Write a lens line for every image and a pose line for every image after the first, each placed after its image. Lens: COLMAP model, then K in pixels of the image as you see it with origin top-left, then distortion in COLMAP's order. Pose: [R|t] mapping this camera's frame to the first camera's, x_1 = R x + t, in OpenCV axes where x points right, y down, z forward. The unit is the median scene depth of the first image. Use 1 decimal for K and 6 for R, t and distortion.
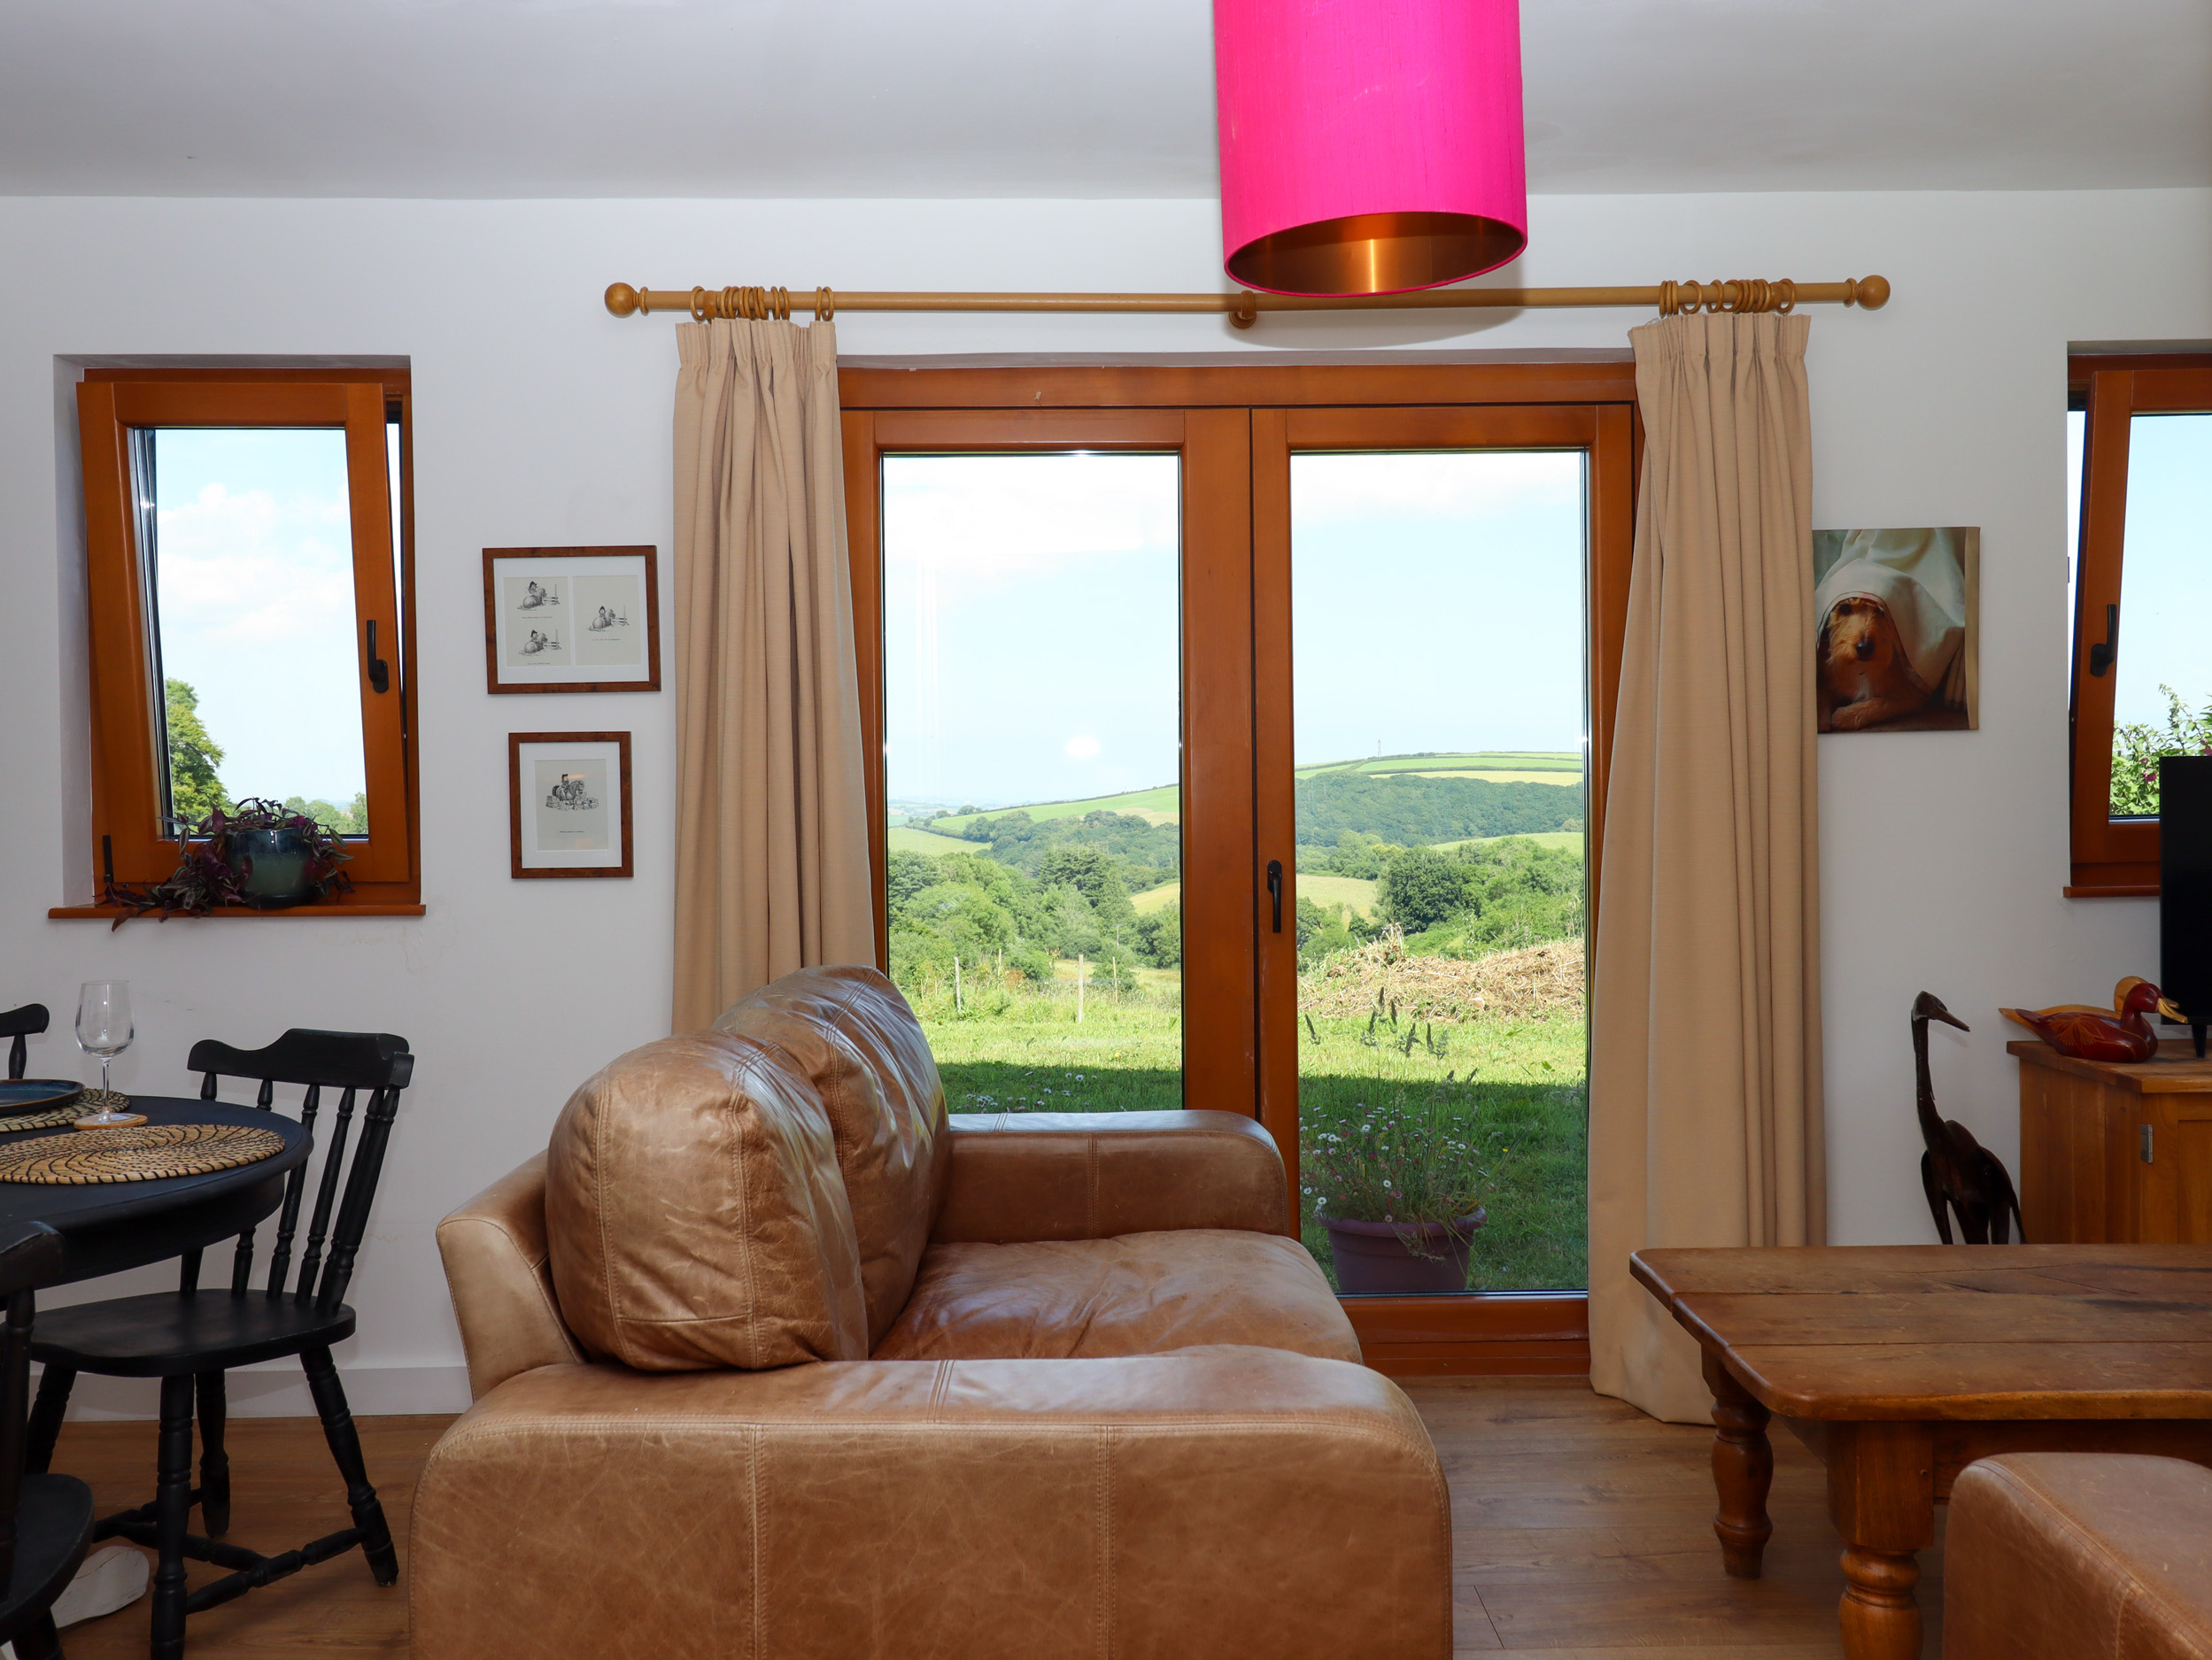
lens RADIAL K [[1901.9, 0, 1111.9], [0, 1901.9, 821.9], [0, 0, 1]] dist [0.004646, -0.010088]
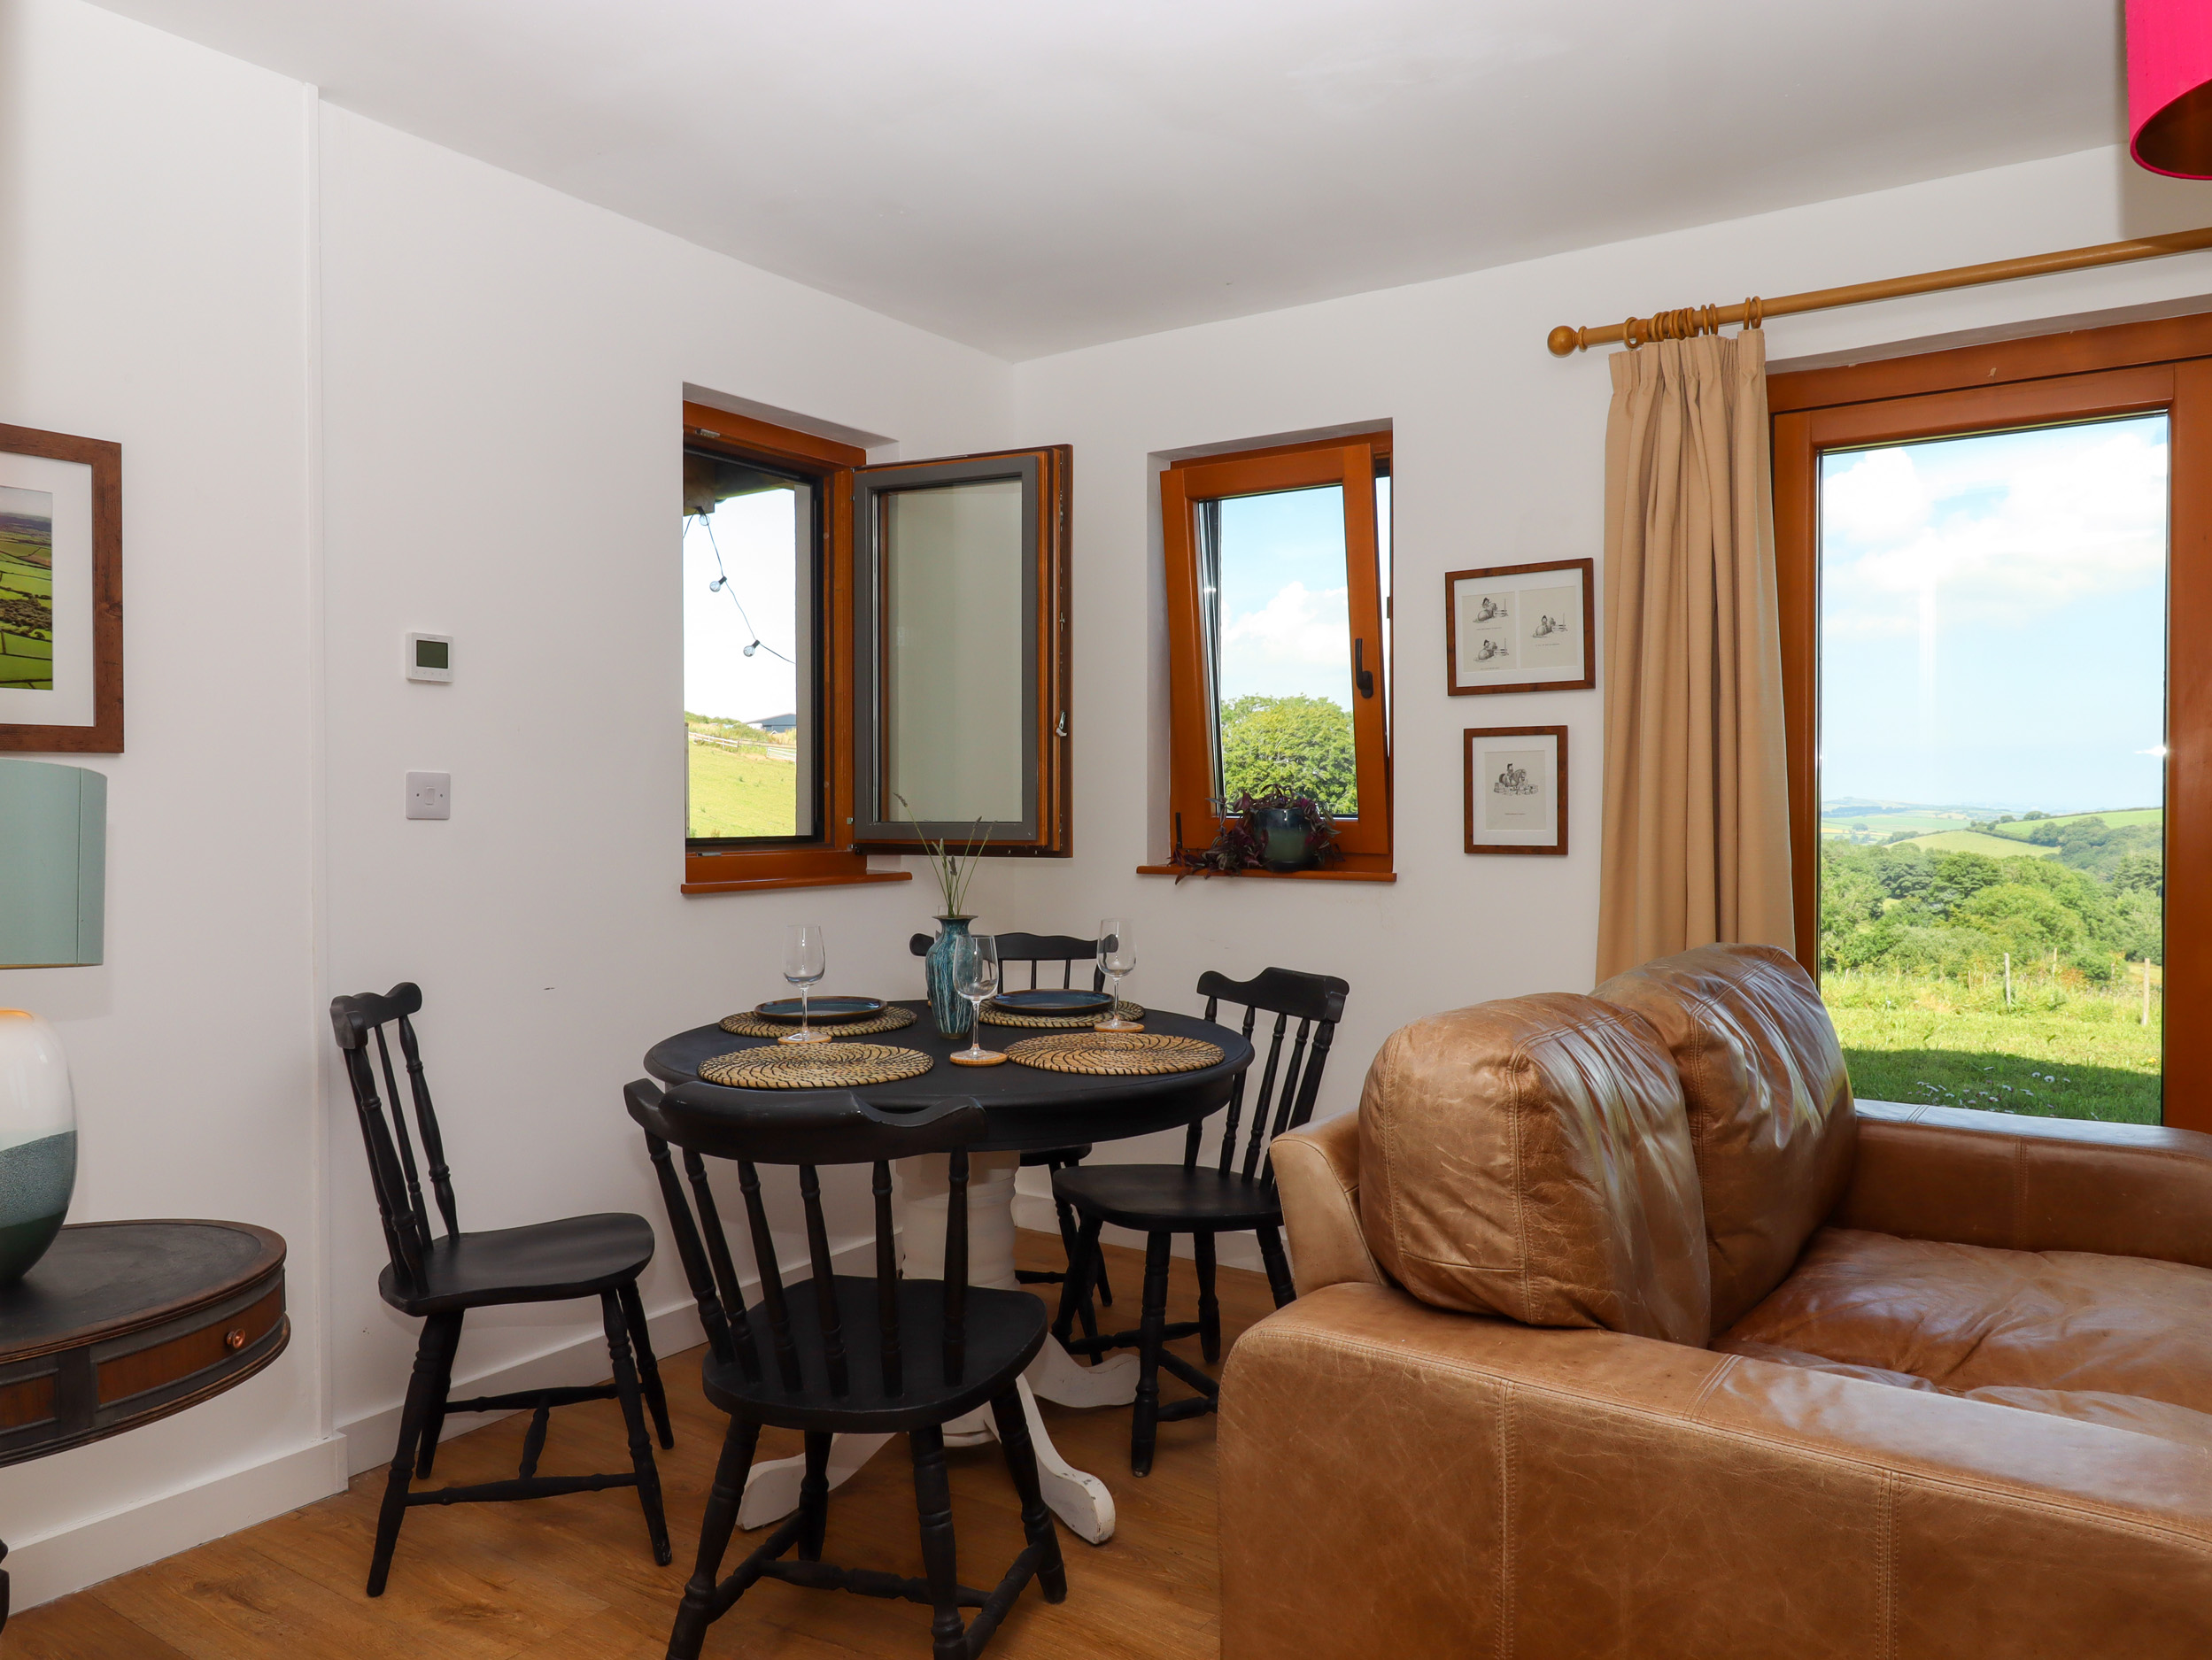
lens RADIAL K [[1547.3, 0, 1106.6], [0, 1547.3, 818.5], [0, 0, 1]] dist [0.007821, -0.011697]
pose [[0.816624, 0.014411, -0.576989, 0.065502], [-0.015040, 0.999880, 0.003687, 0.010008], [0.576973, 0.005667, 0.816743, 0.118046]]
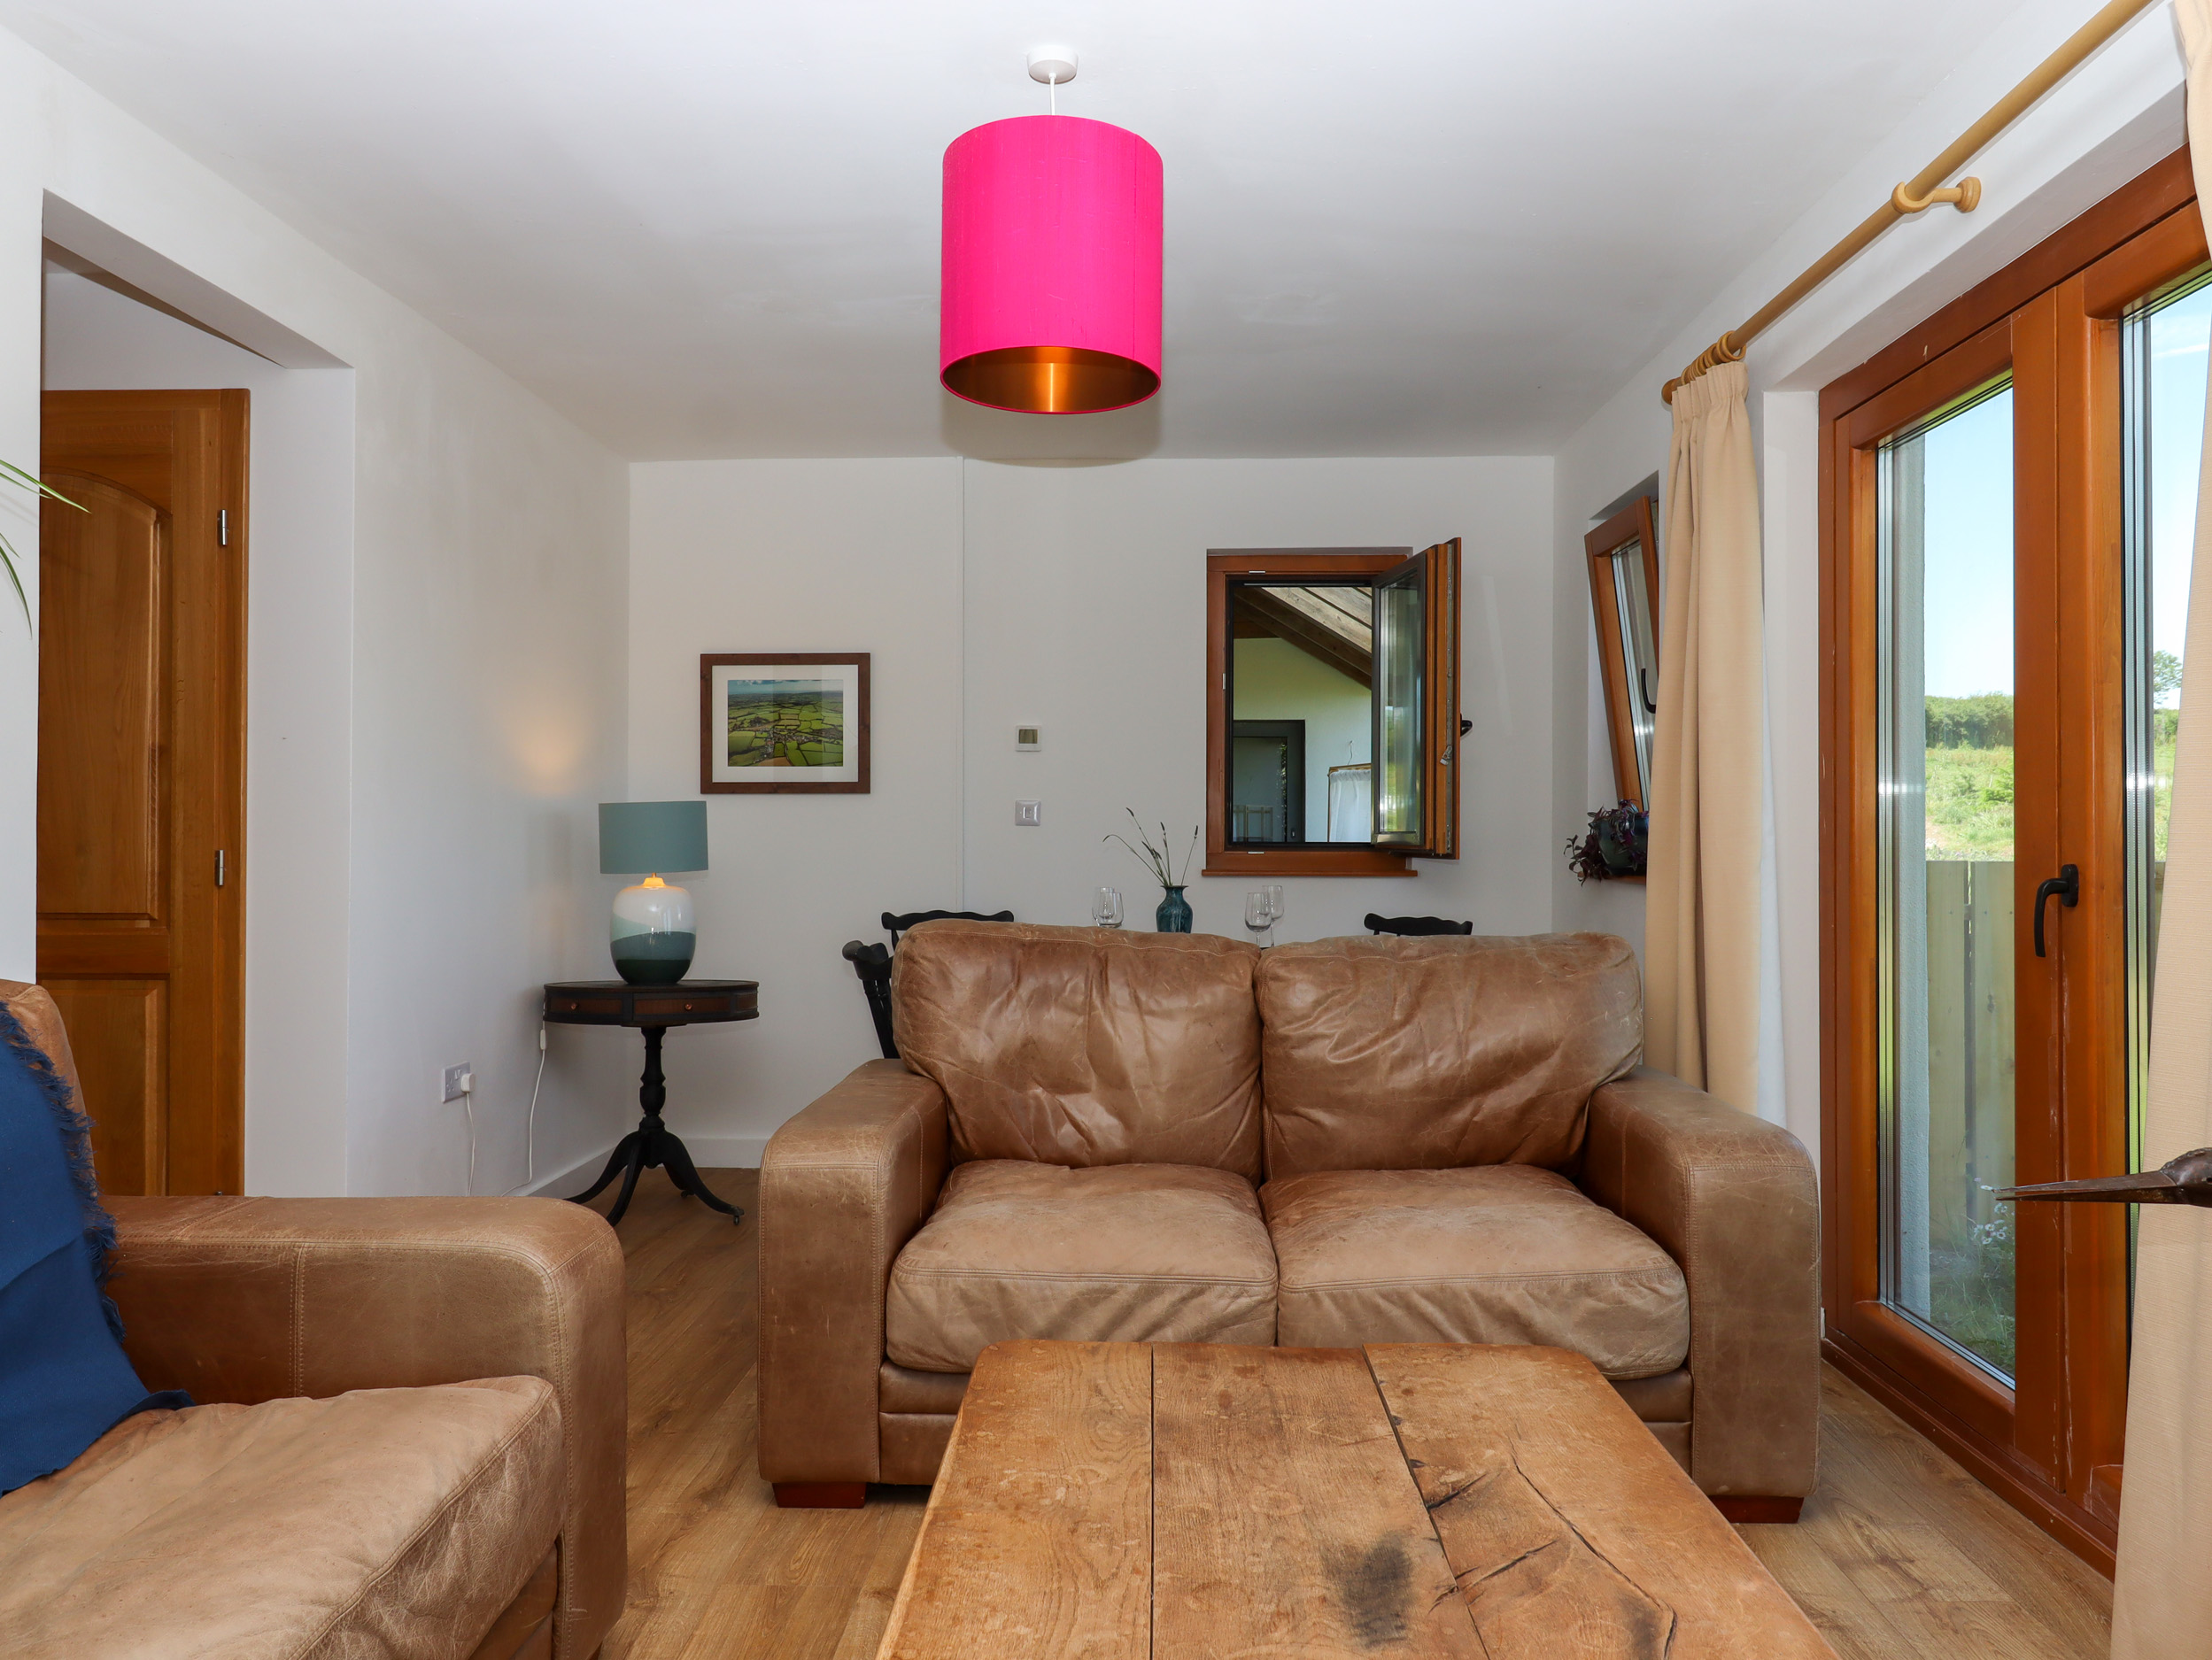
lens RADIAL K [[1547.3, 0, 1103.5], [0, 1547.3, 831.1], [0, 0, 1]] dist [0.007821, -0.011697]
pose [[-0.032748, 0.005620, -0.999448, 1.023622], [-0.018530, 0.999809, 0.006230, 0.014603], [0.999292, 0.018723, -0.032637, 0.868455]]
